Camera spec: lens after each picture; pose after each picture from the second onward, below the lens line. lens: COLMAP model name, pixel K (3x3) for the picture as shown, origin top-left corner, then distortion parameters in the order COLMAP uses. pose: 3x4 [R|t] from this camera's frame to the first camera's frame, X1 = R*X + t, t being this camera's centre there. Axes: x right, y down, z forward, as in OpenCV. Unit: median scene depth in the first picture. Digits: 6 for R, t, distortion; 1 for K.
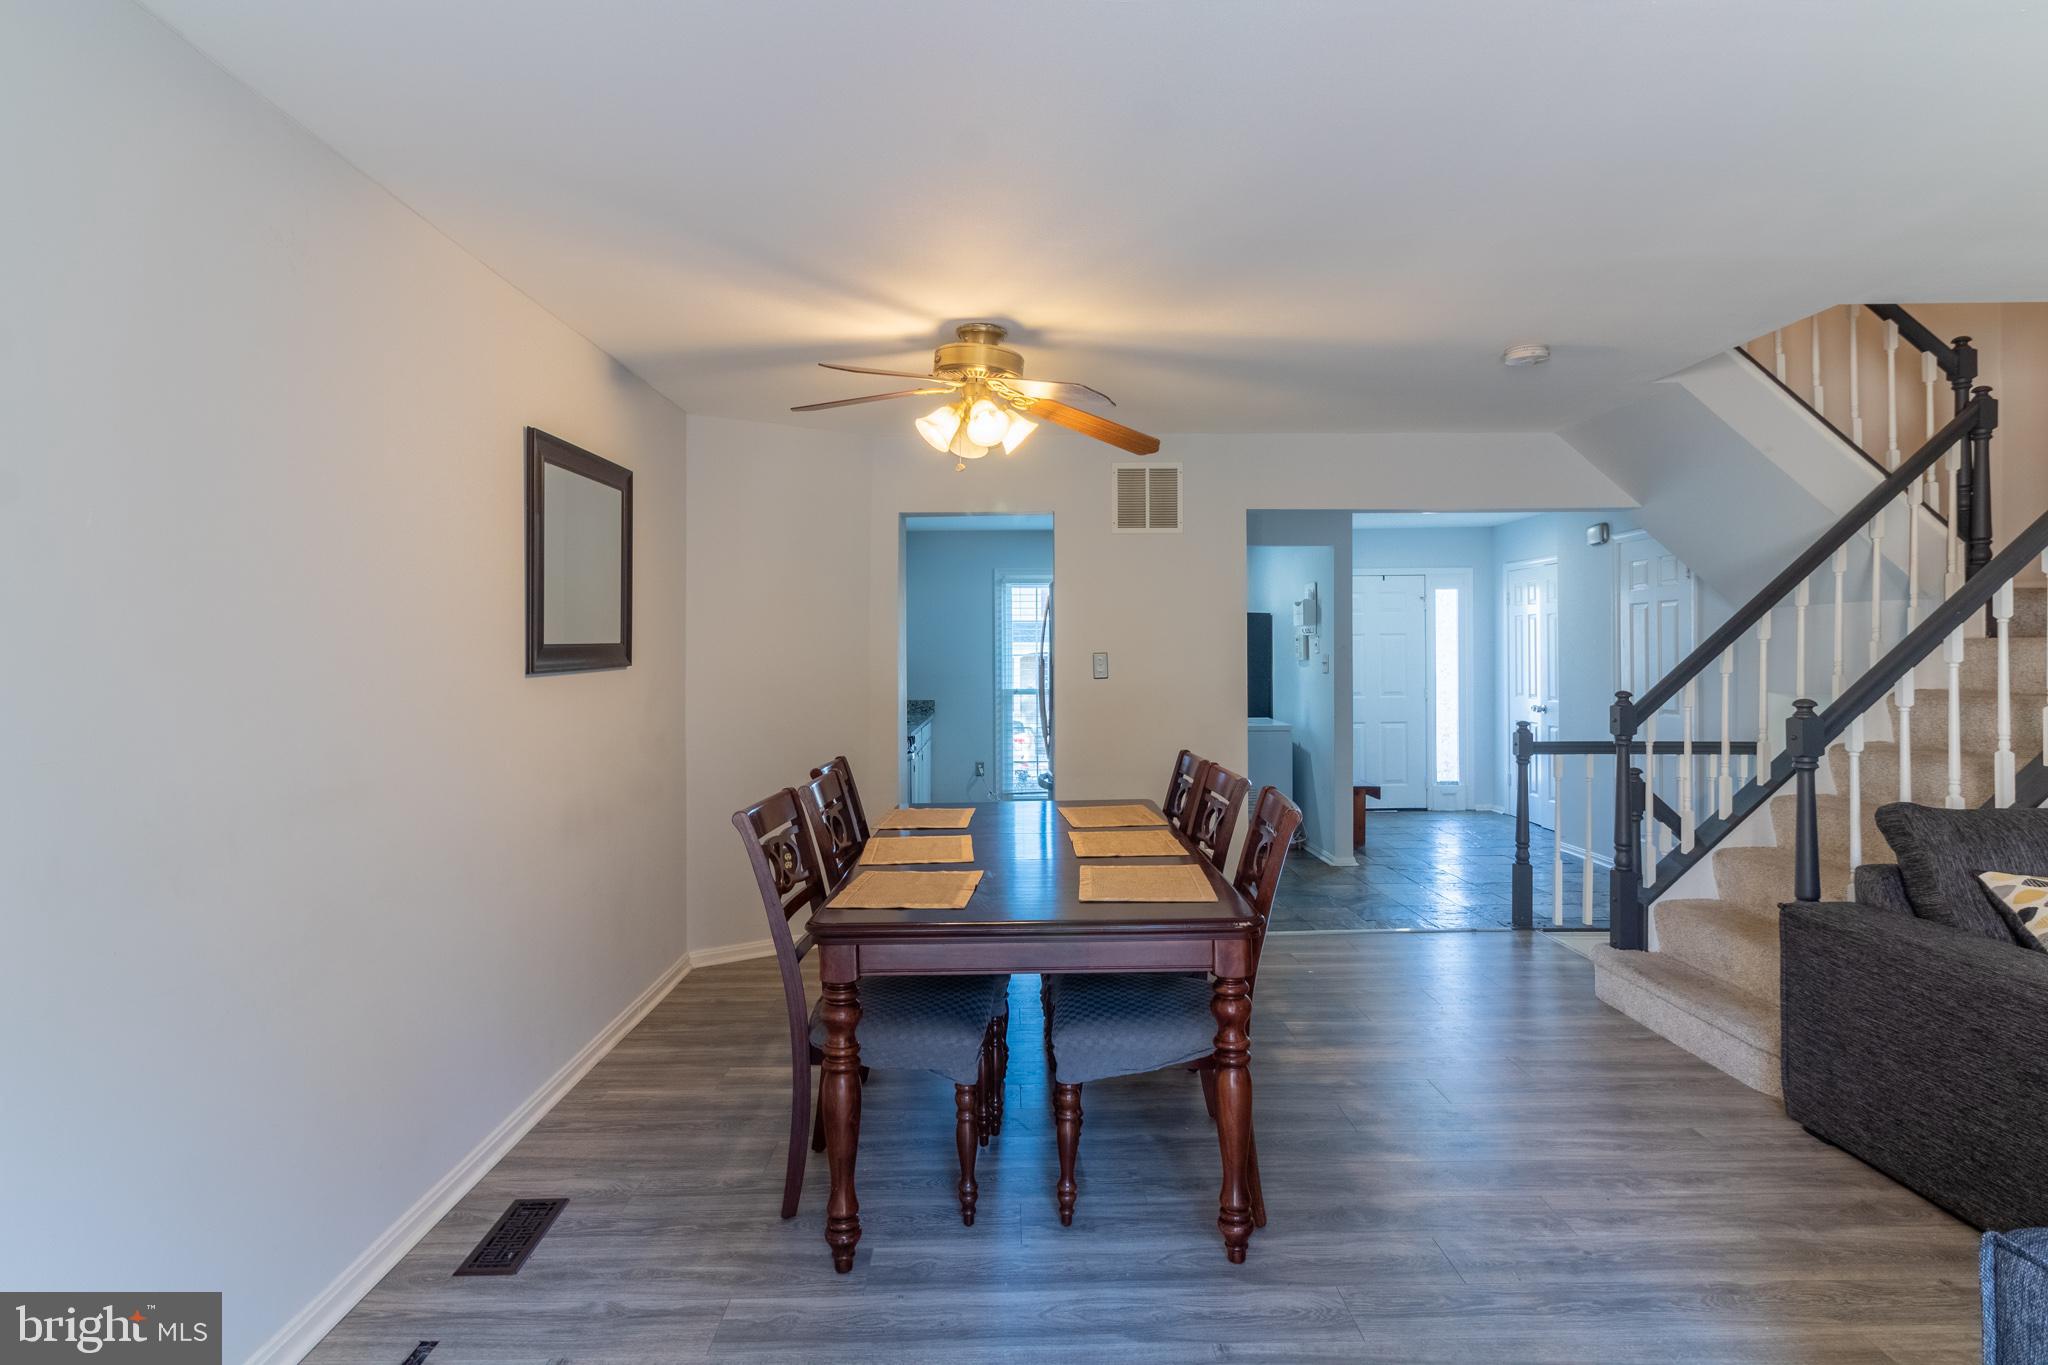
lens RADIAL K [[1110.5, 0, 1019.0], [0, 1110.5, 657.0], [0, 0, 1]] dist [0.003511, -0.000177]
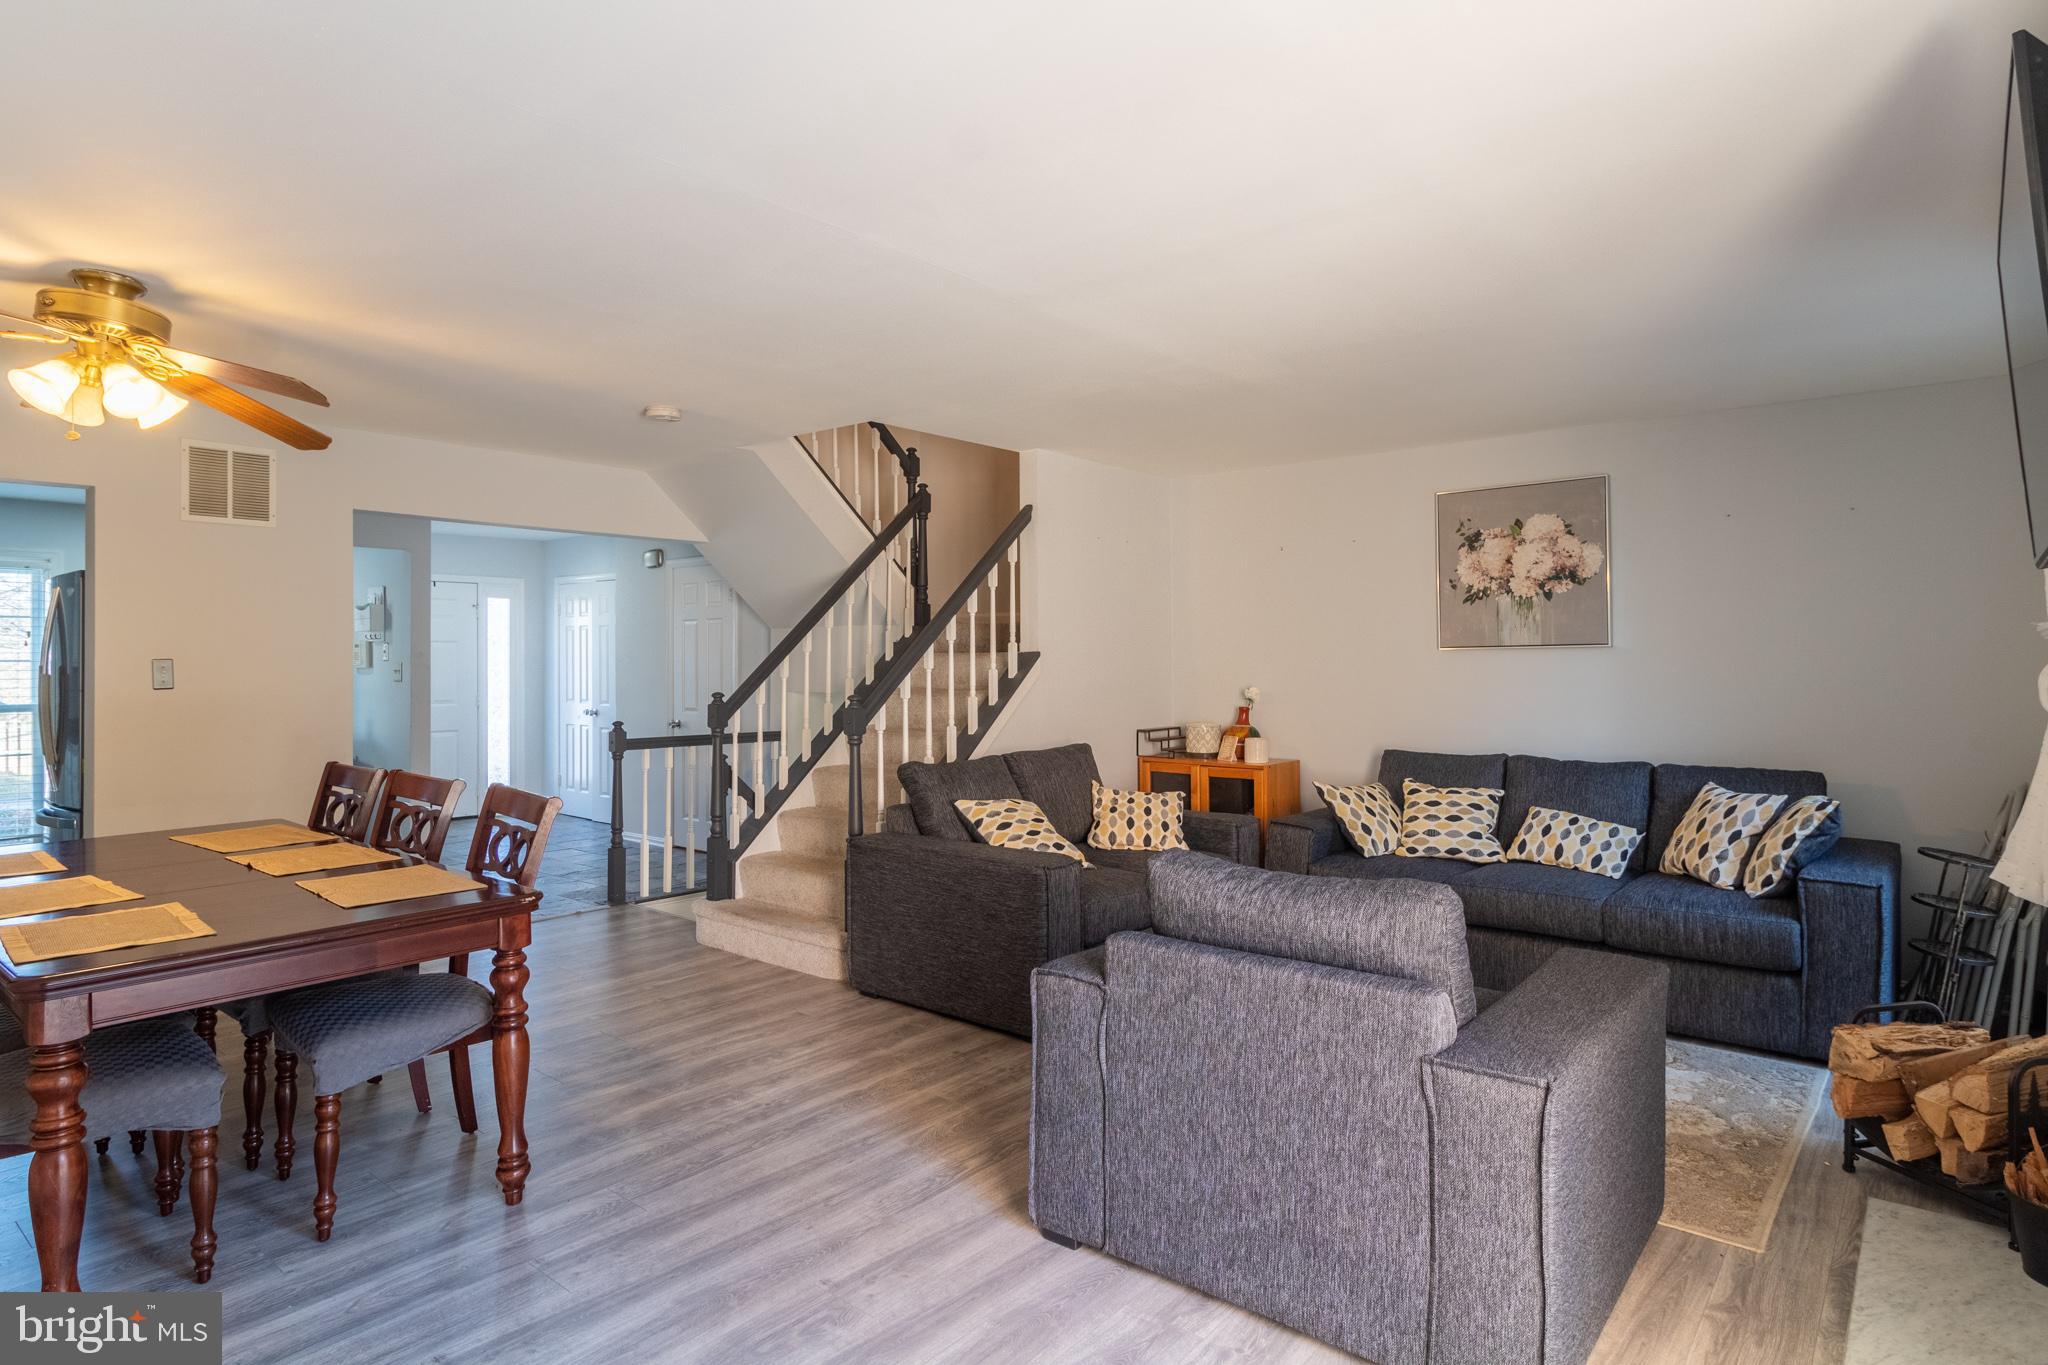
lens RADIAL K [[1110.5, 0, 1019.0], [0, 1110.5, 657.0], [0, 0, 1]] dist [0.003511, -0.000177]
pose [[0.652146, 0.007475, 0.758057, -0.206770], [-0.001577, 0.999963, -0.008503, 0.001142], [-0.758092, 0.004349, 0.652133, -0.075606]]
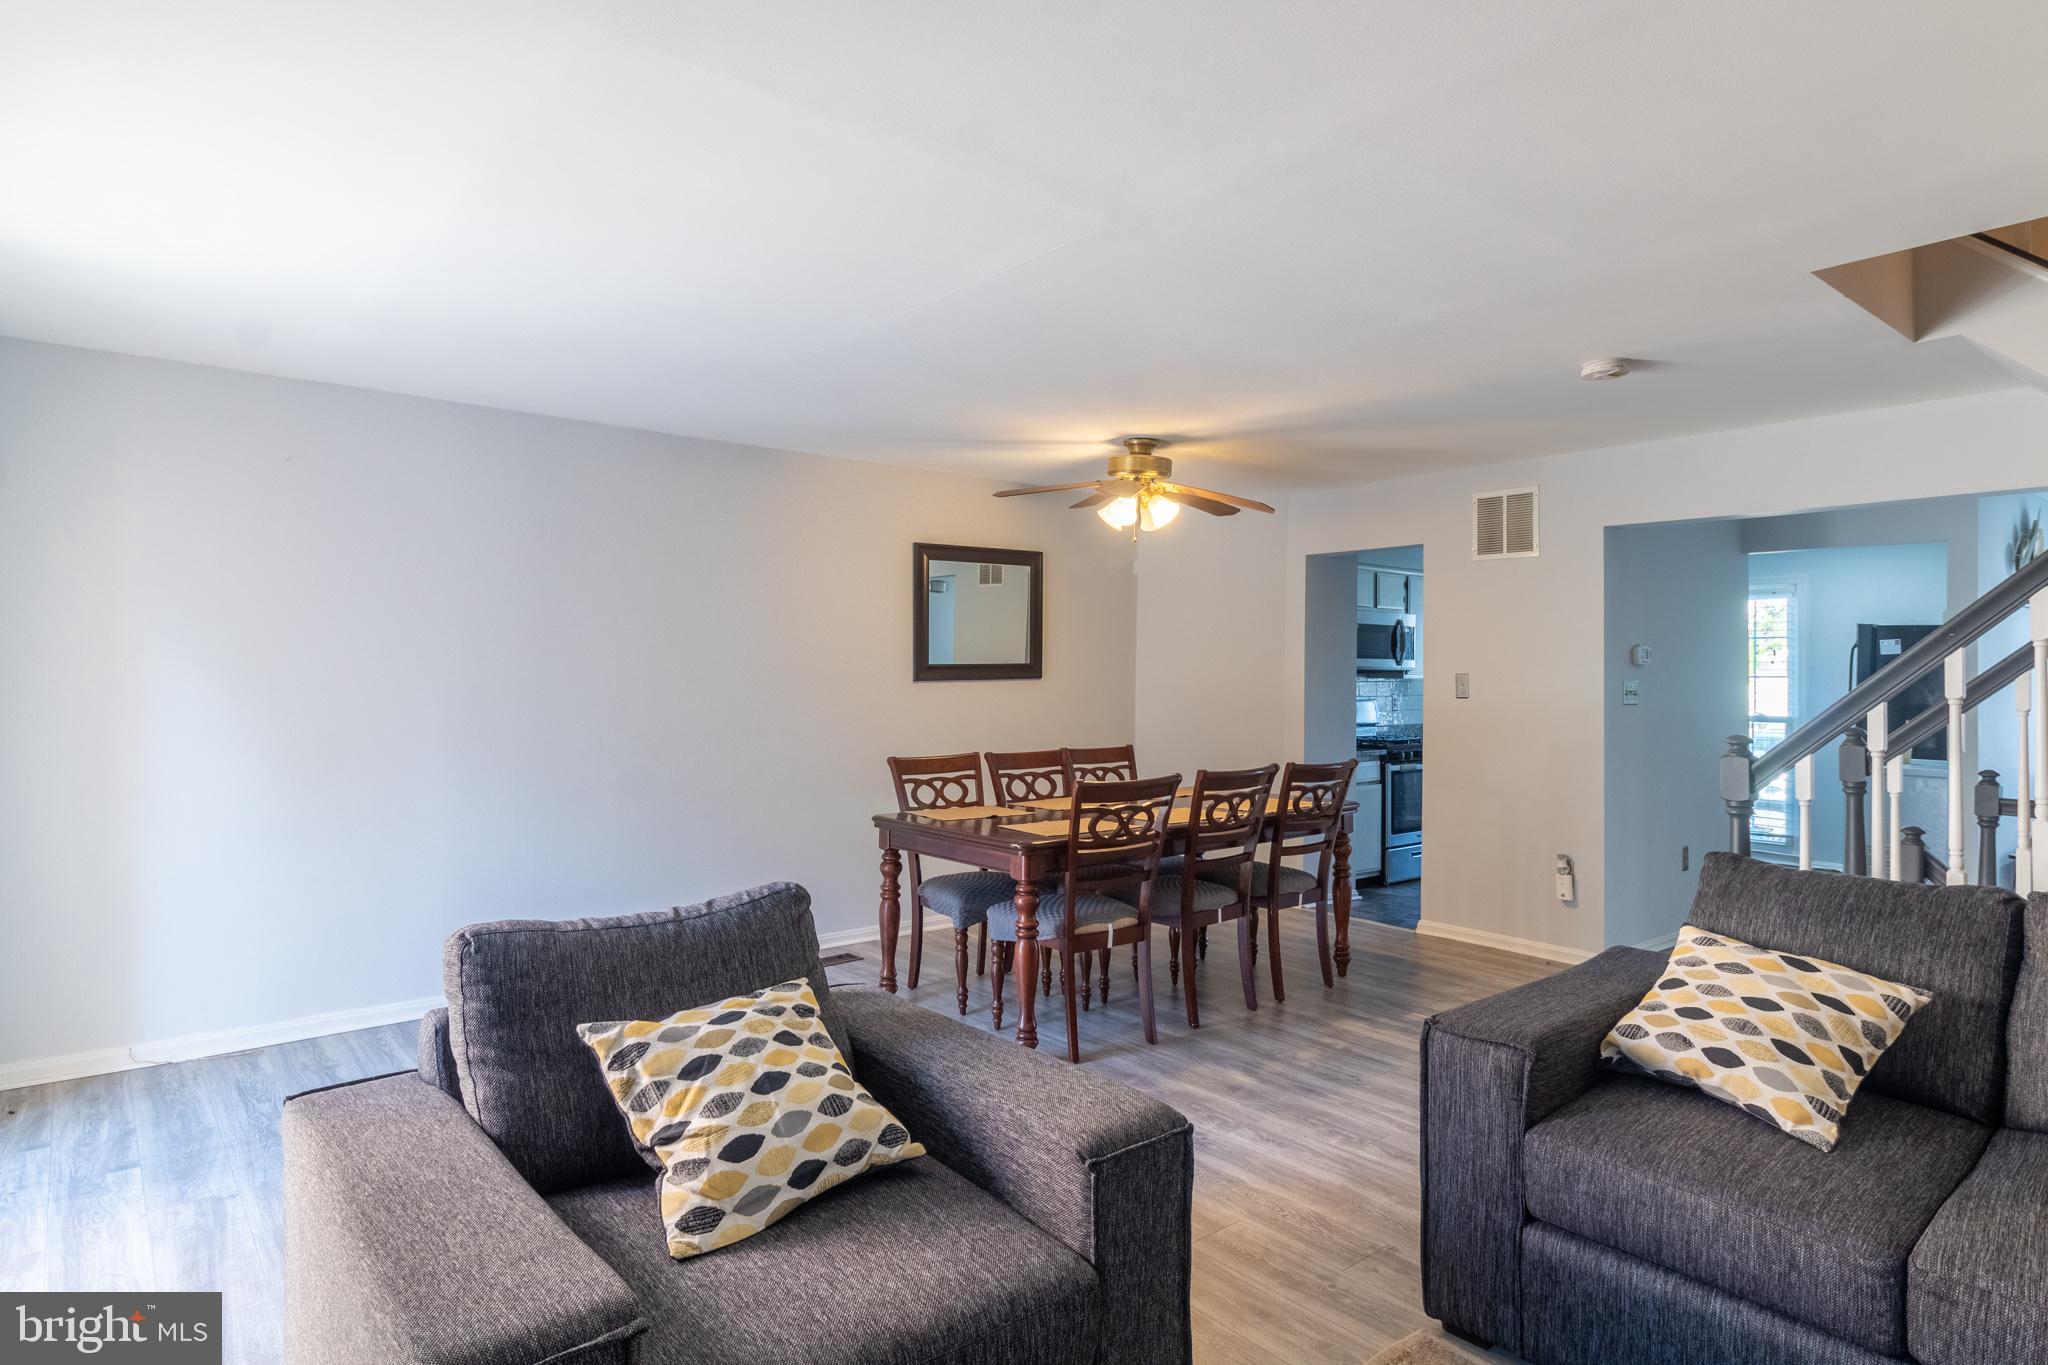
lens RADIAL K [[1110.5, 0, 1019.0], [0, 1110.5, 657.0], [0, 0, 1]] dist [0.003511, -0.000177]
pose [[0.630168, -0.000915, -0.776458, 0.900492], [-0.012448, 0.999859, -0.011281, -0.004607], [0.776359, 0.016774, 0.630068, 0.005691]]
